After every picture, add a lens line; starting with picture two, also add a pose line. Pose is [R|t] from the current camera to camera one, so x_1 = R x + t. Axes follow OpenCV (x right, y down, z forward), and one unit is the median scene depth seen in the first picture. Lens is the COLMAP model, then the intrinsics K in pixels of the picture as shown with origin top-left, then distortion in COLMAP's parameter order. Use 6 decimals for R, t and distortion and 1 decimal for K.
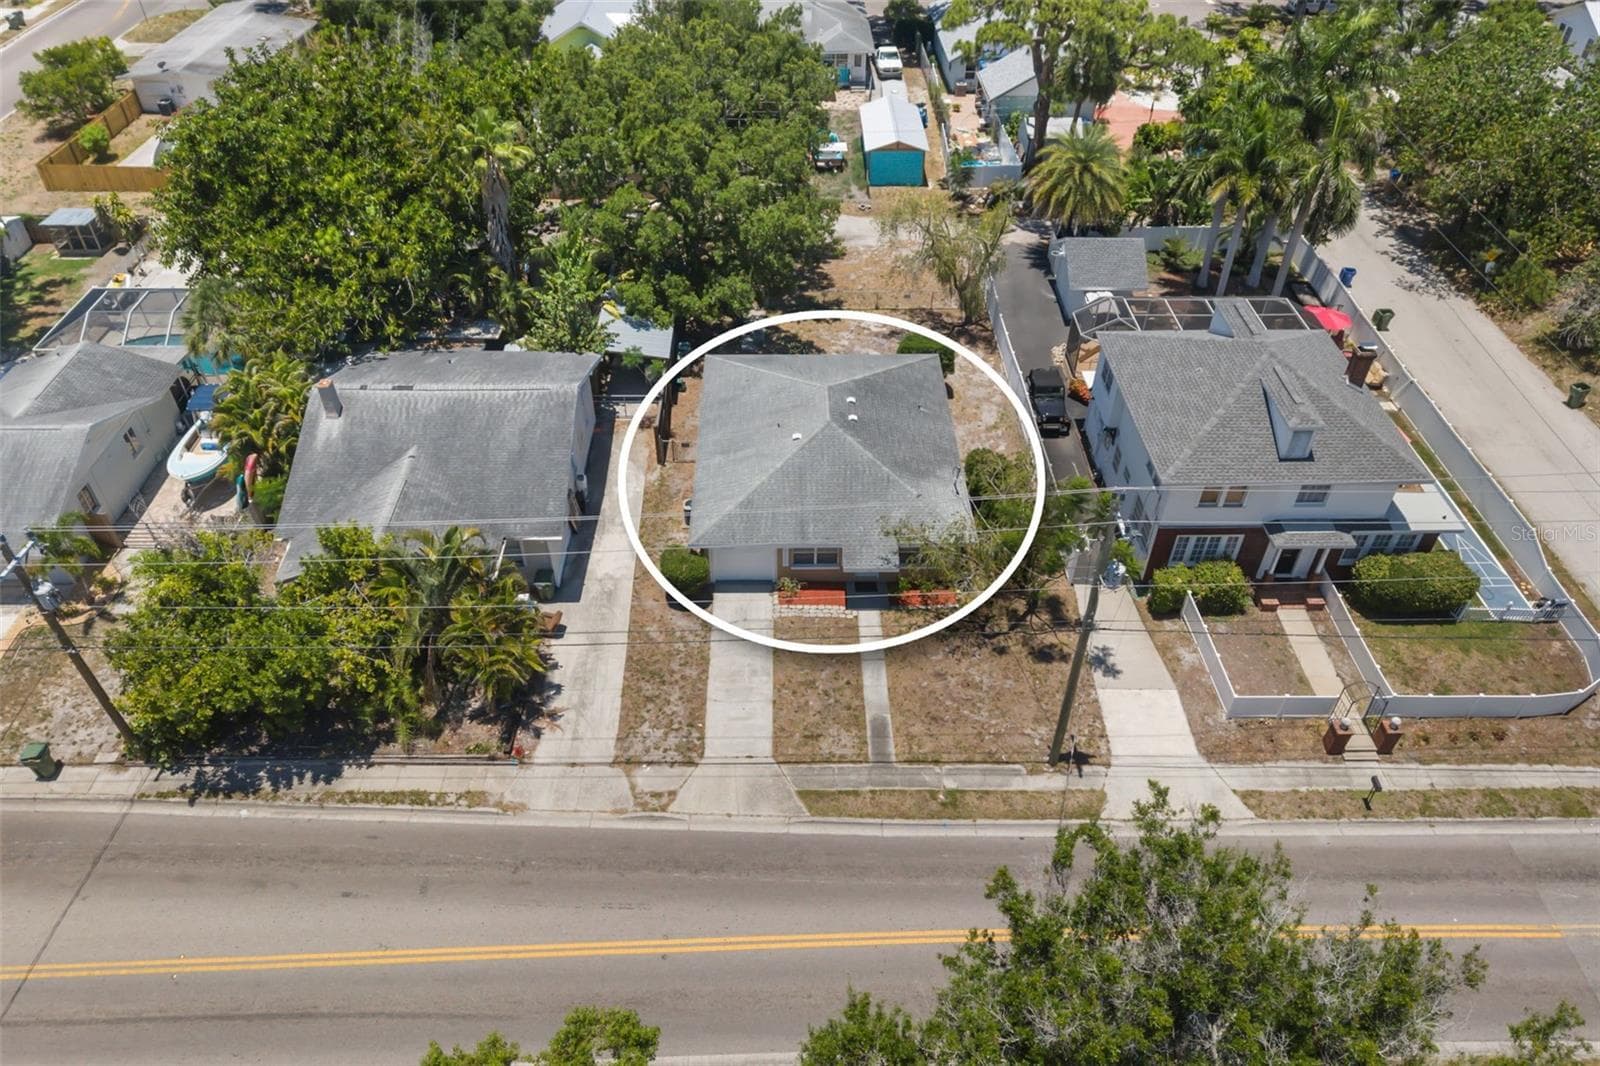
lens RADIAL K [[1091.1, 0, 806.0], [0, 1091.1, 530.3], [0, 0, 1]] dist [0.018475, -0.014017]
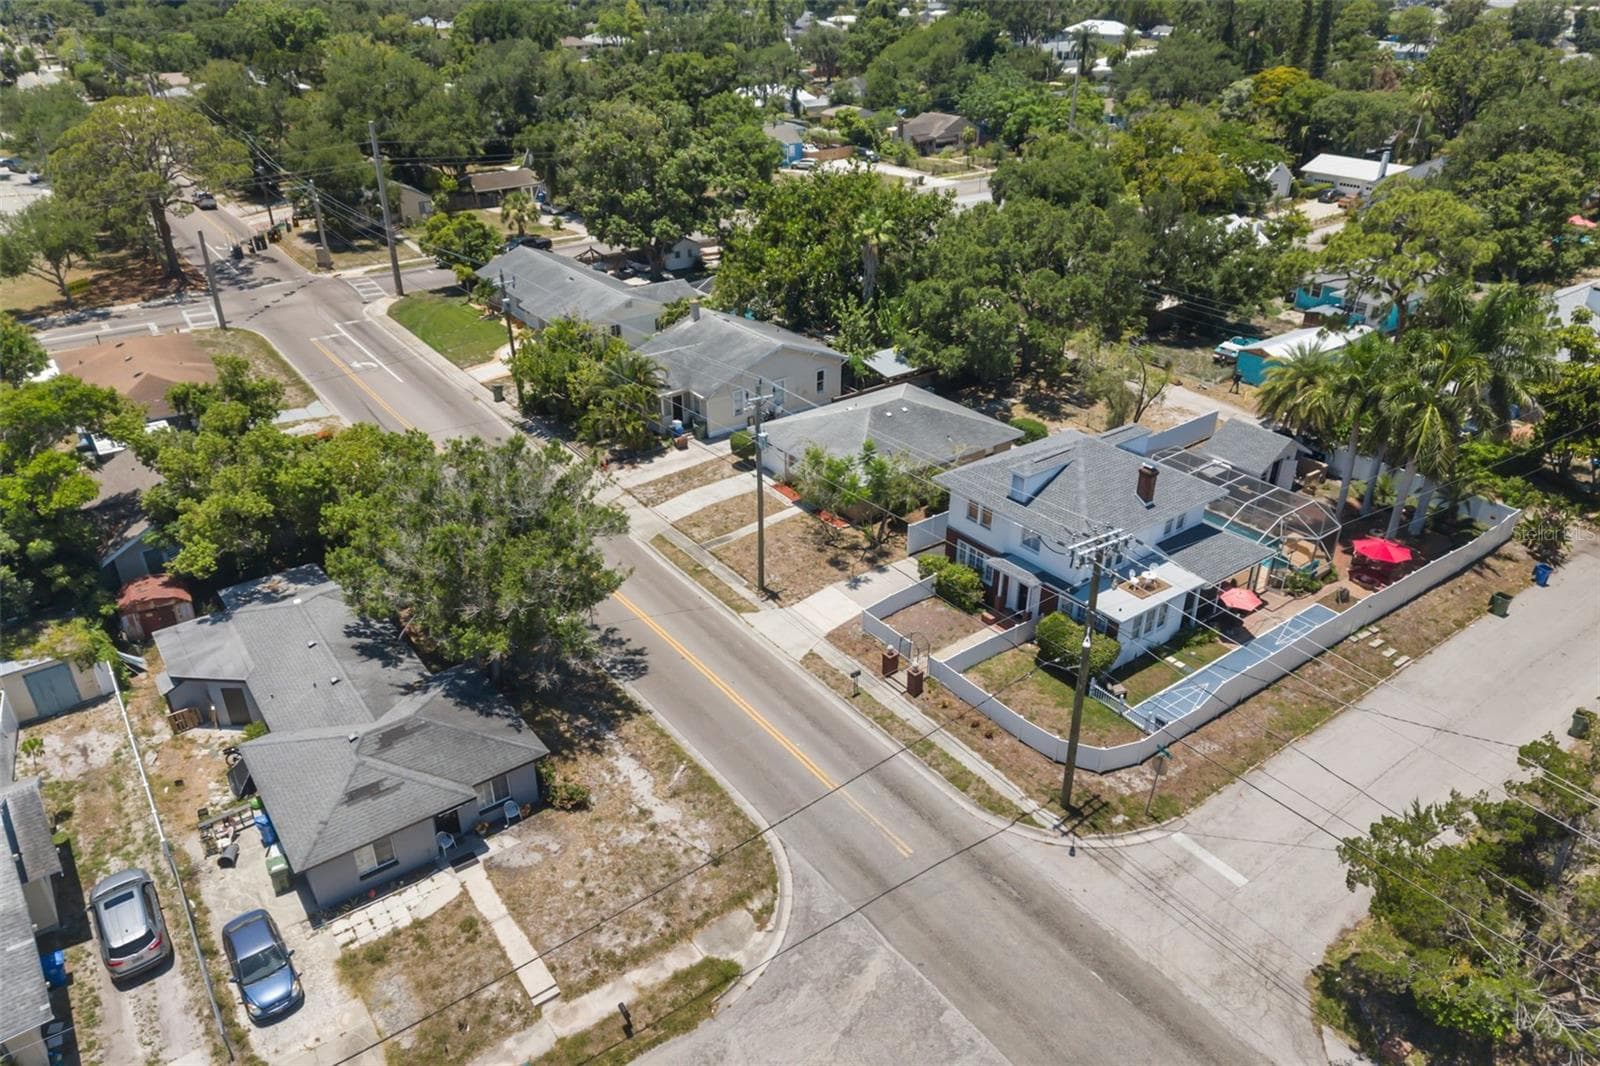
lens RADIAL K [[1091.1, 0, 798.0], [0, 1091.1, 527.9], [0, 0, 1]] dist [0.018475, -0.014017]
pose [[0.582980, 0.373939, -0.721321, 1.342736], [-0.523406, 0.851880, 0.018599, 0.079916], [0.621434, 0.366701, 0.692351, -0.076904]]
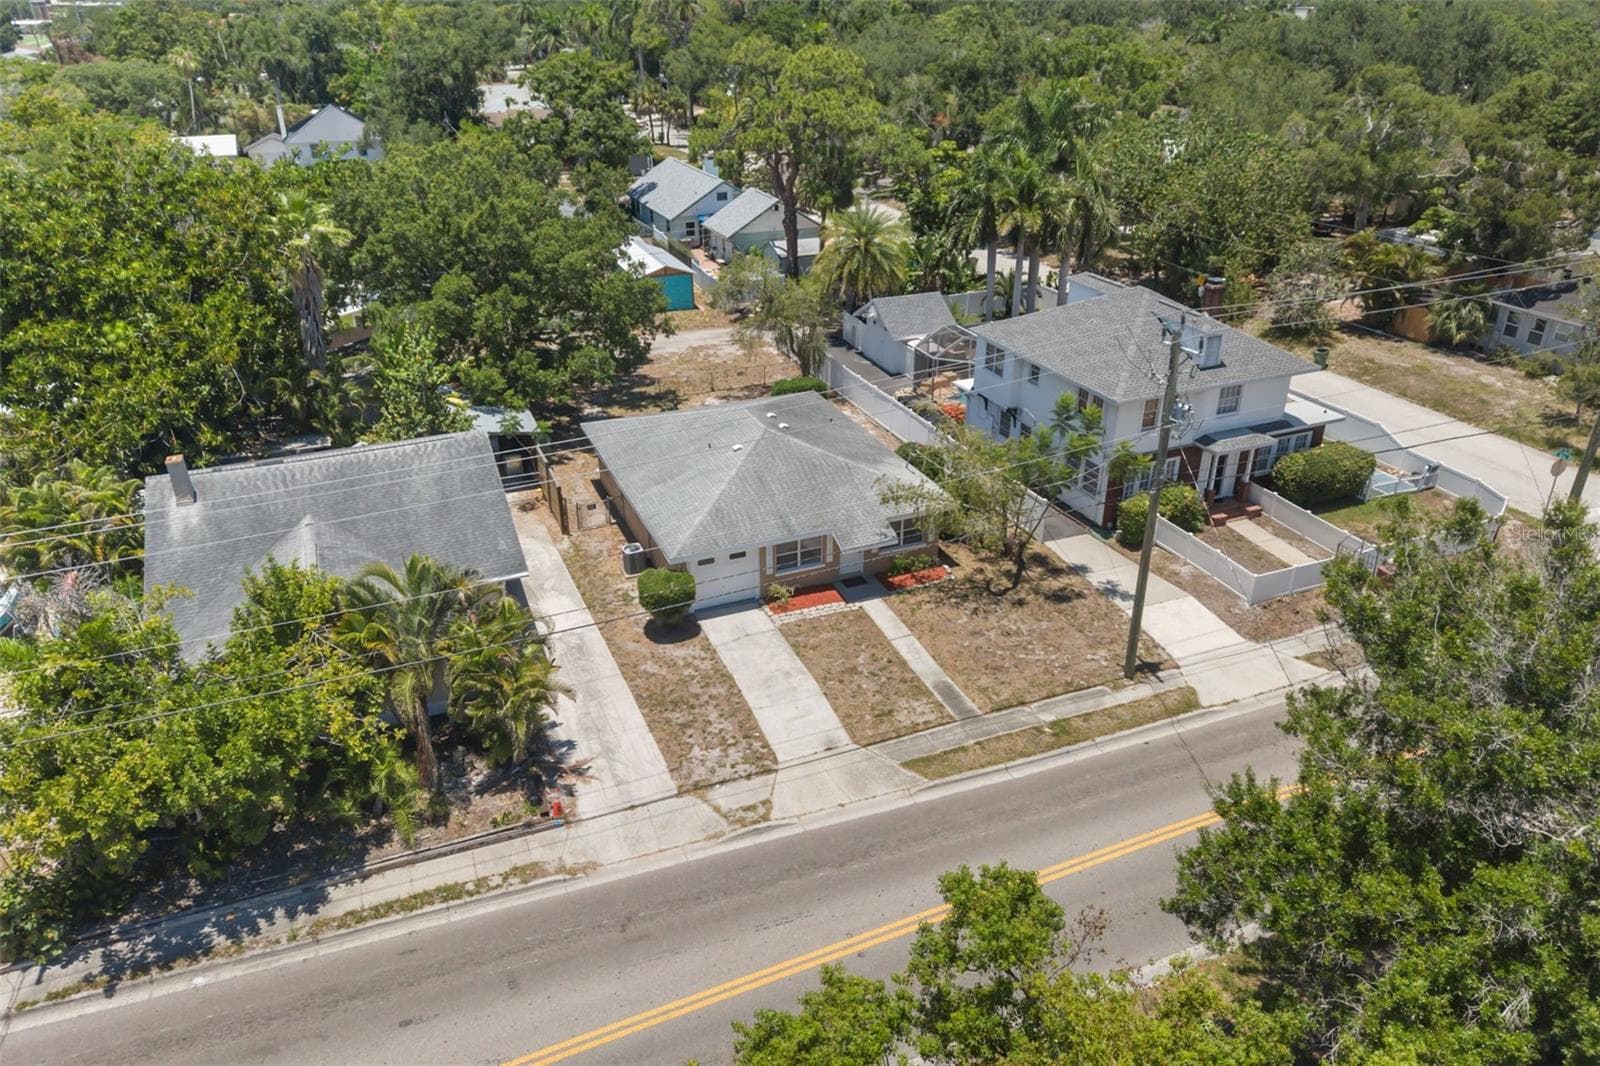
lens RADIAL K [[1091.1, 0, 803.3], [0, 1091.1, 534.0], [0, 0, 1]] dist [0.018475, -0.014017]
pose [[0.930035, -0.180818, 0.319905, -0.310996], [0.252397, 0.947049, -0.198479, 0.212162], [-0.267077, 0.265336, 0.926427, 0.172736]]
